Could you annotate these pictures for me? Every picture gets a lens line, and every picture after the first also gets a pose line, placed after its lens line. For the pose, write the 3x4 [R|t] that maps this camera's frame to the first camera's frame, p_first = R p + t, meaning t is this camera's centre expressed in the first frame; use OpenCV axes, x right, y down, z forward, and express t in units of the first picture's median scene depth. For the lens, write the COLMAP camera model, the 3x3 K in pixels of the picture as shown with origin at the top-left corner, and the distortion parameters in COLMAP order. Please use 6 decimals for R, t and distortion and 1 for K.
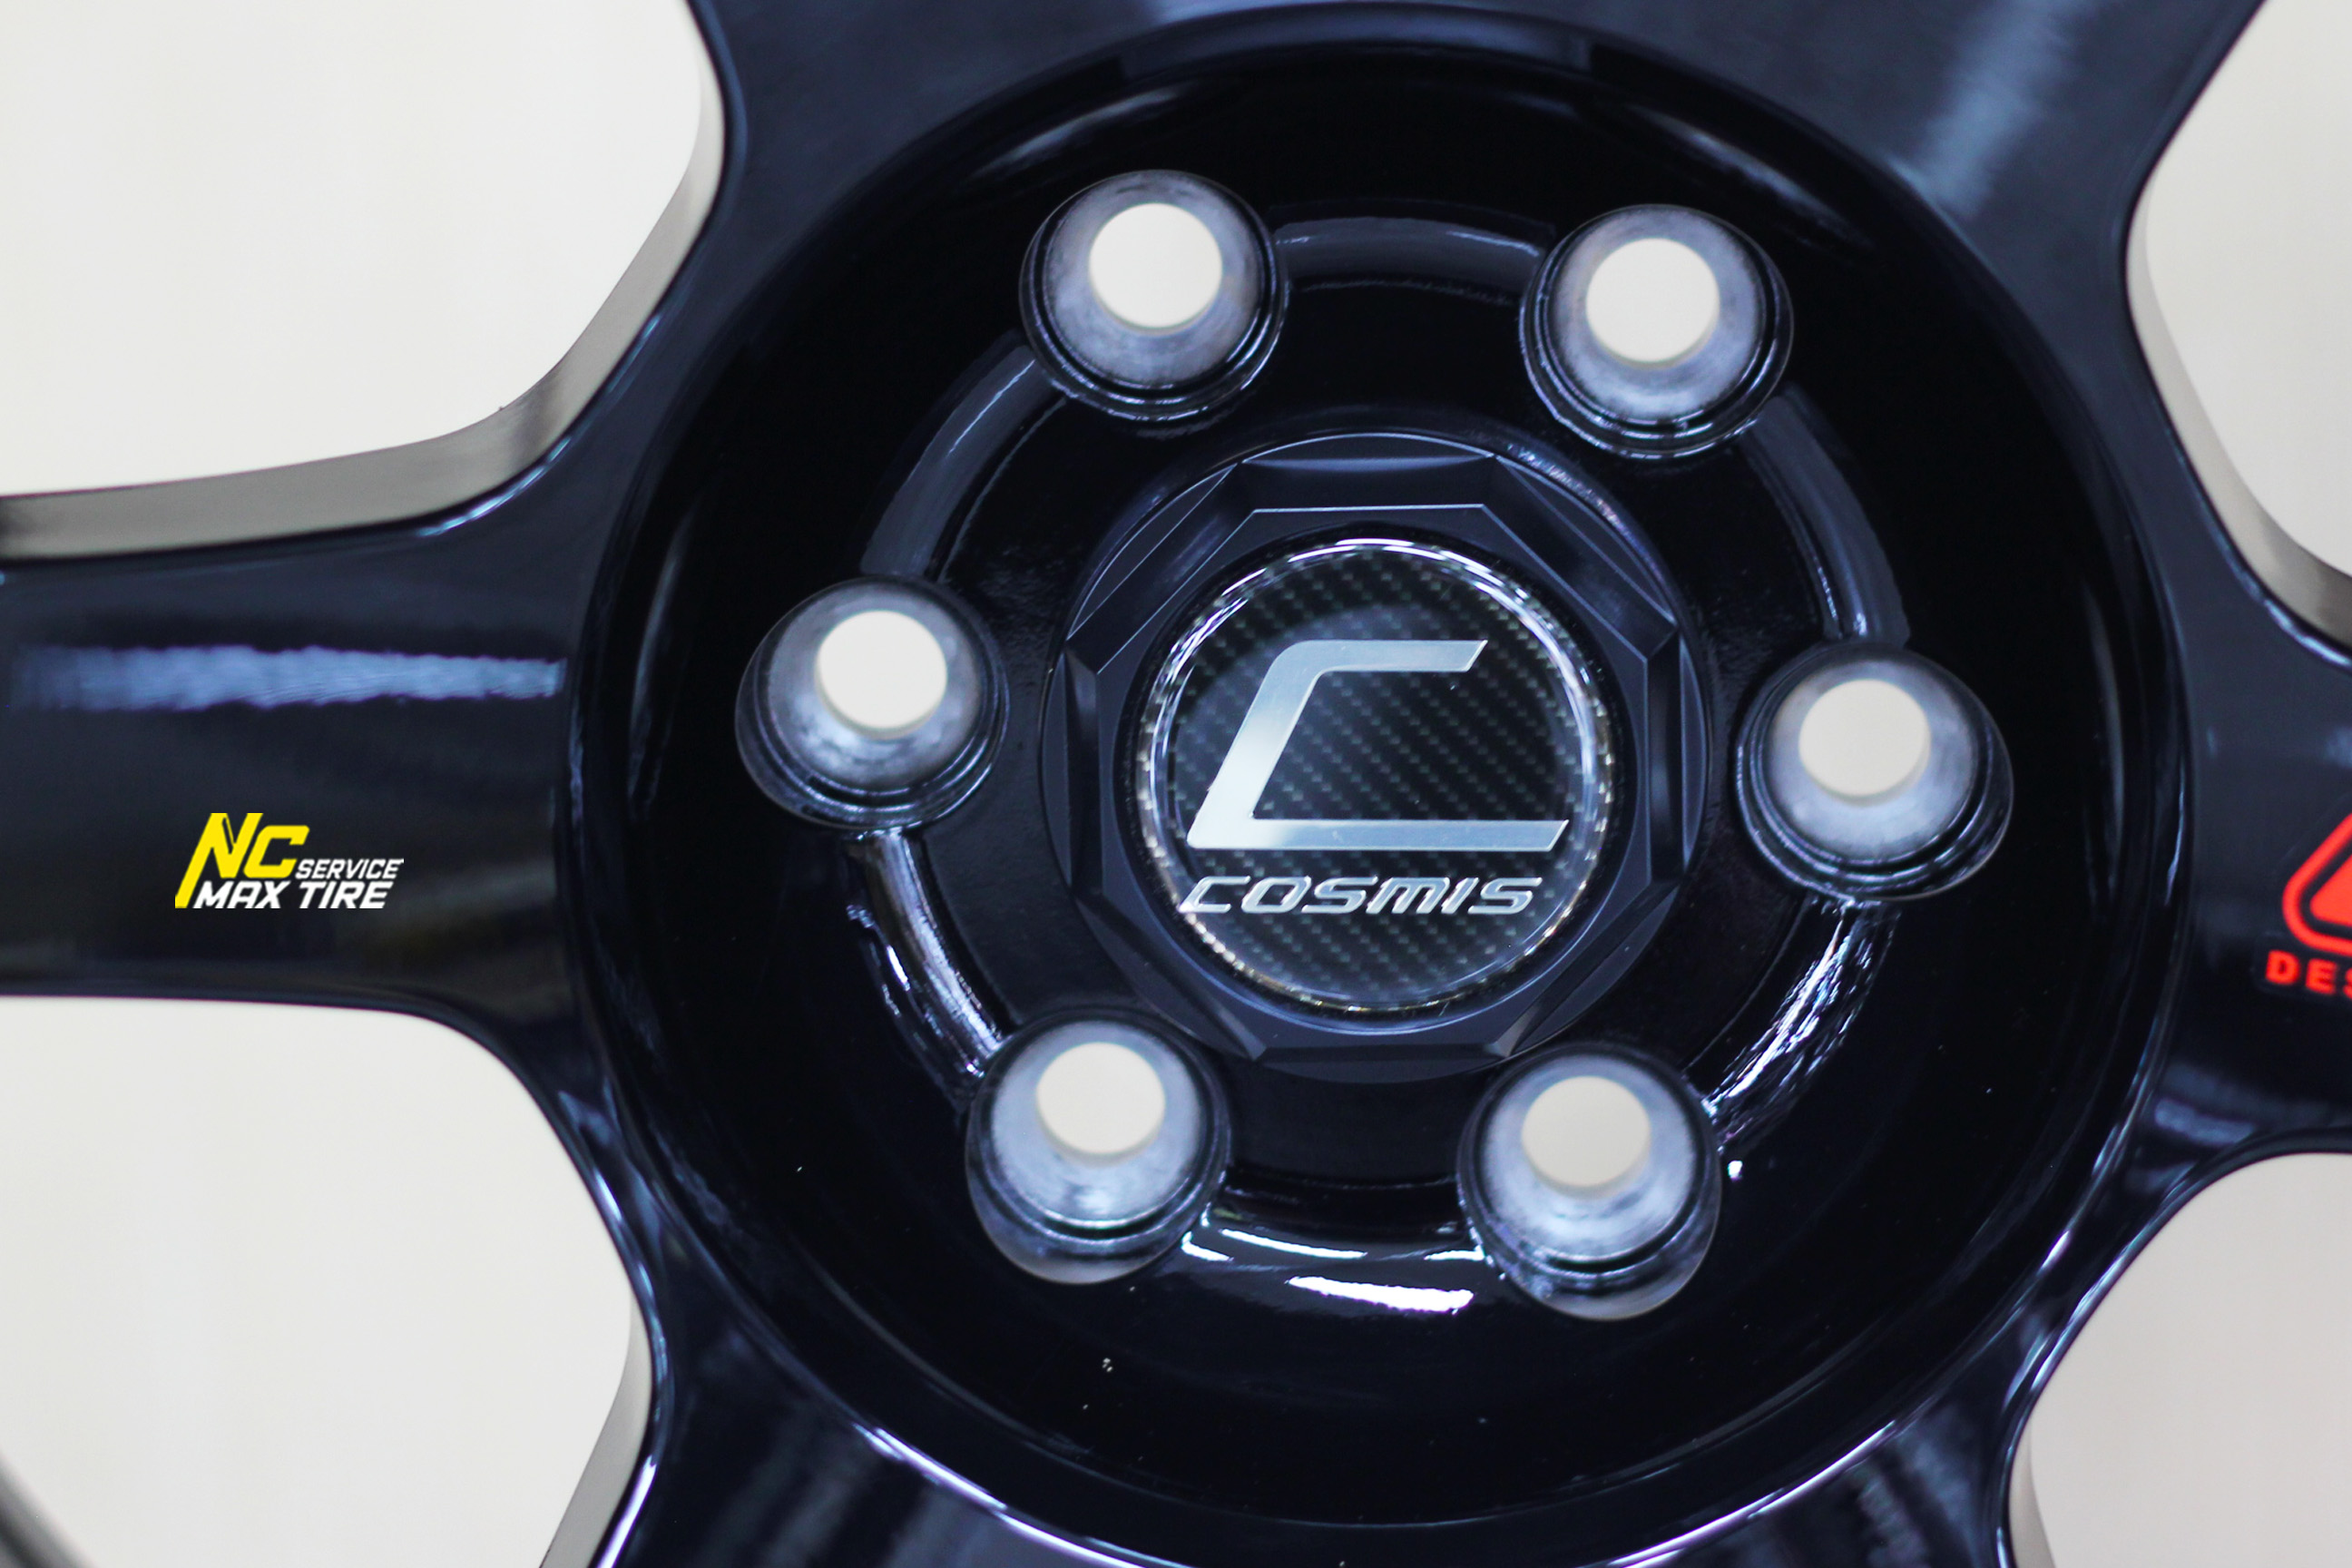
lens RADIAL K [[8160.6, 0, 1176.6], [0, 8160.6, 784.5], [0, 0, 1]] dist [-0.035015, 0.000000]
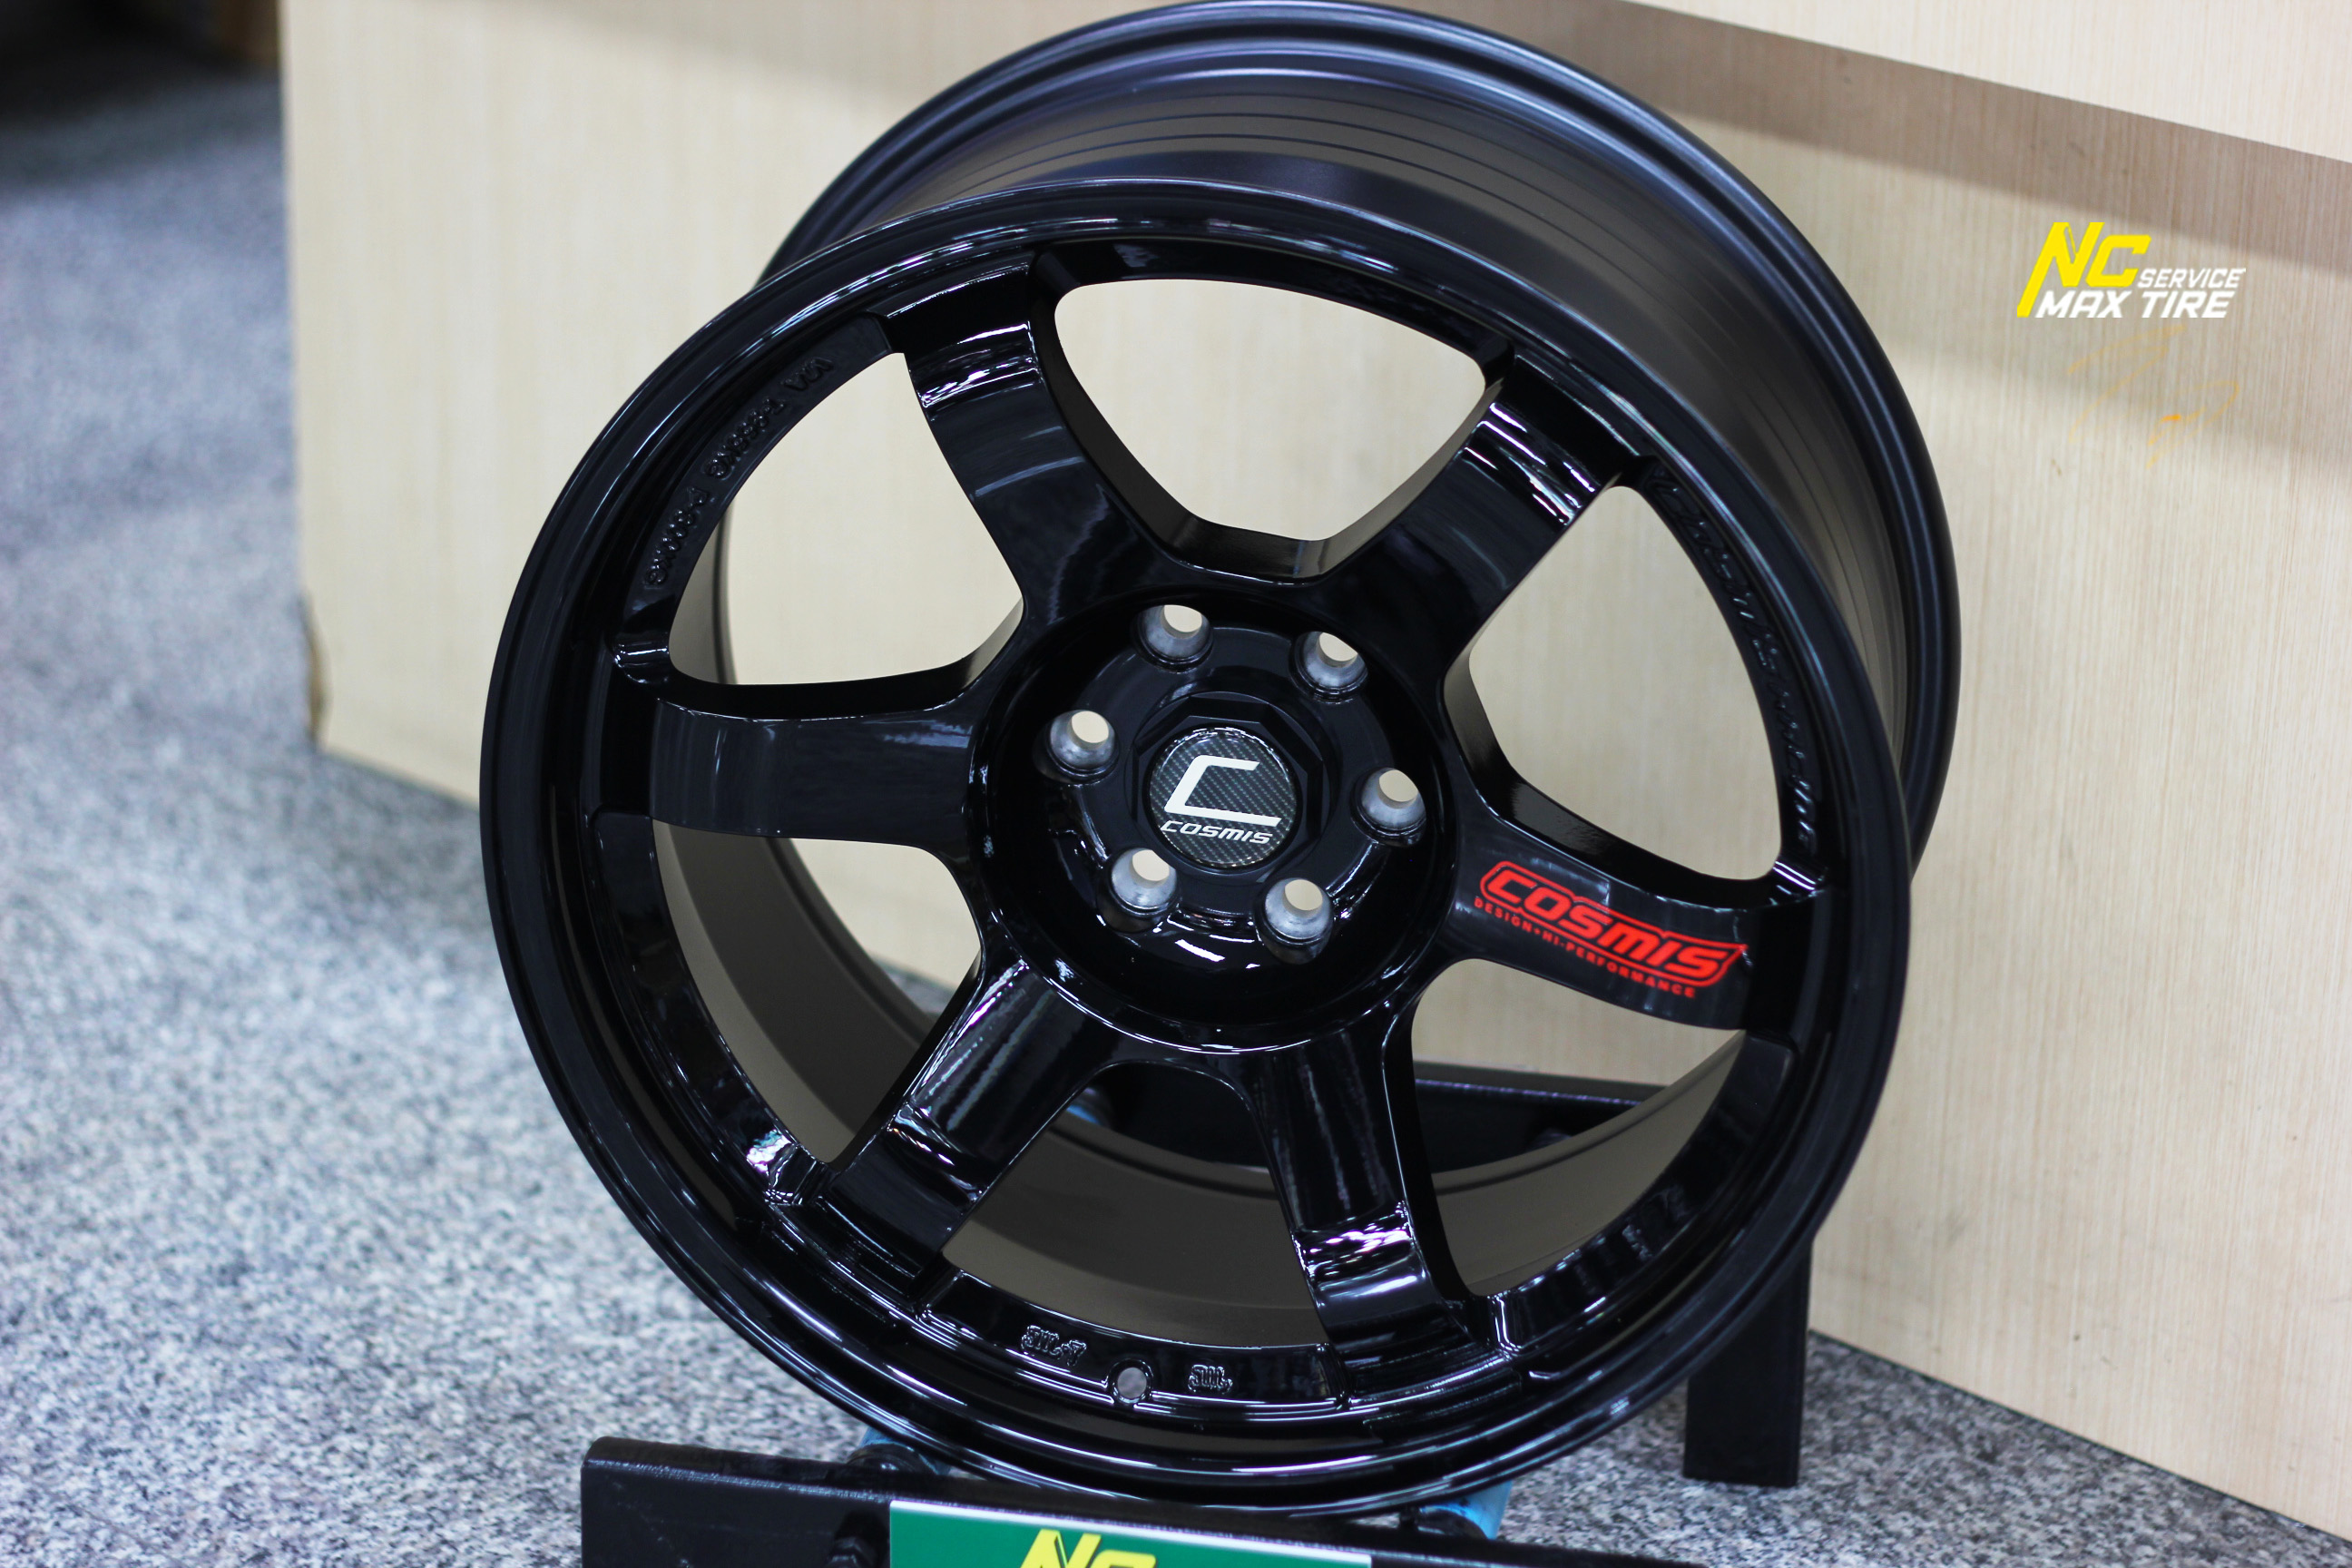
lens RADIAL K [[5619.2, 0, 1104.3], [0, 5619.2, 811.3], [0, 0, 1]] dist [-0.045742, 0.000000]
pose [[0.980543, 0.115182, -0.158964, 0.328184], [-0.081333, 0.975367, 0.205046, -0.441926], [0.178666, -0.188127, 0.965757, -1.130775]]
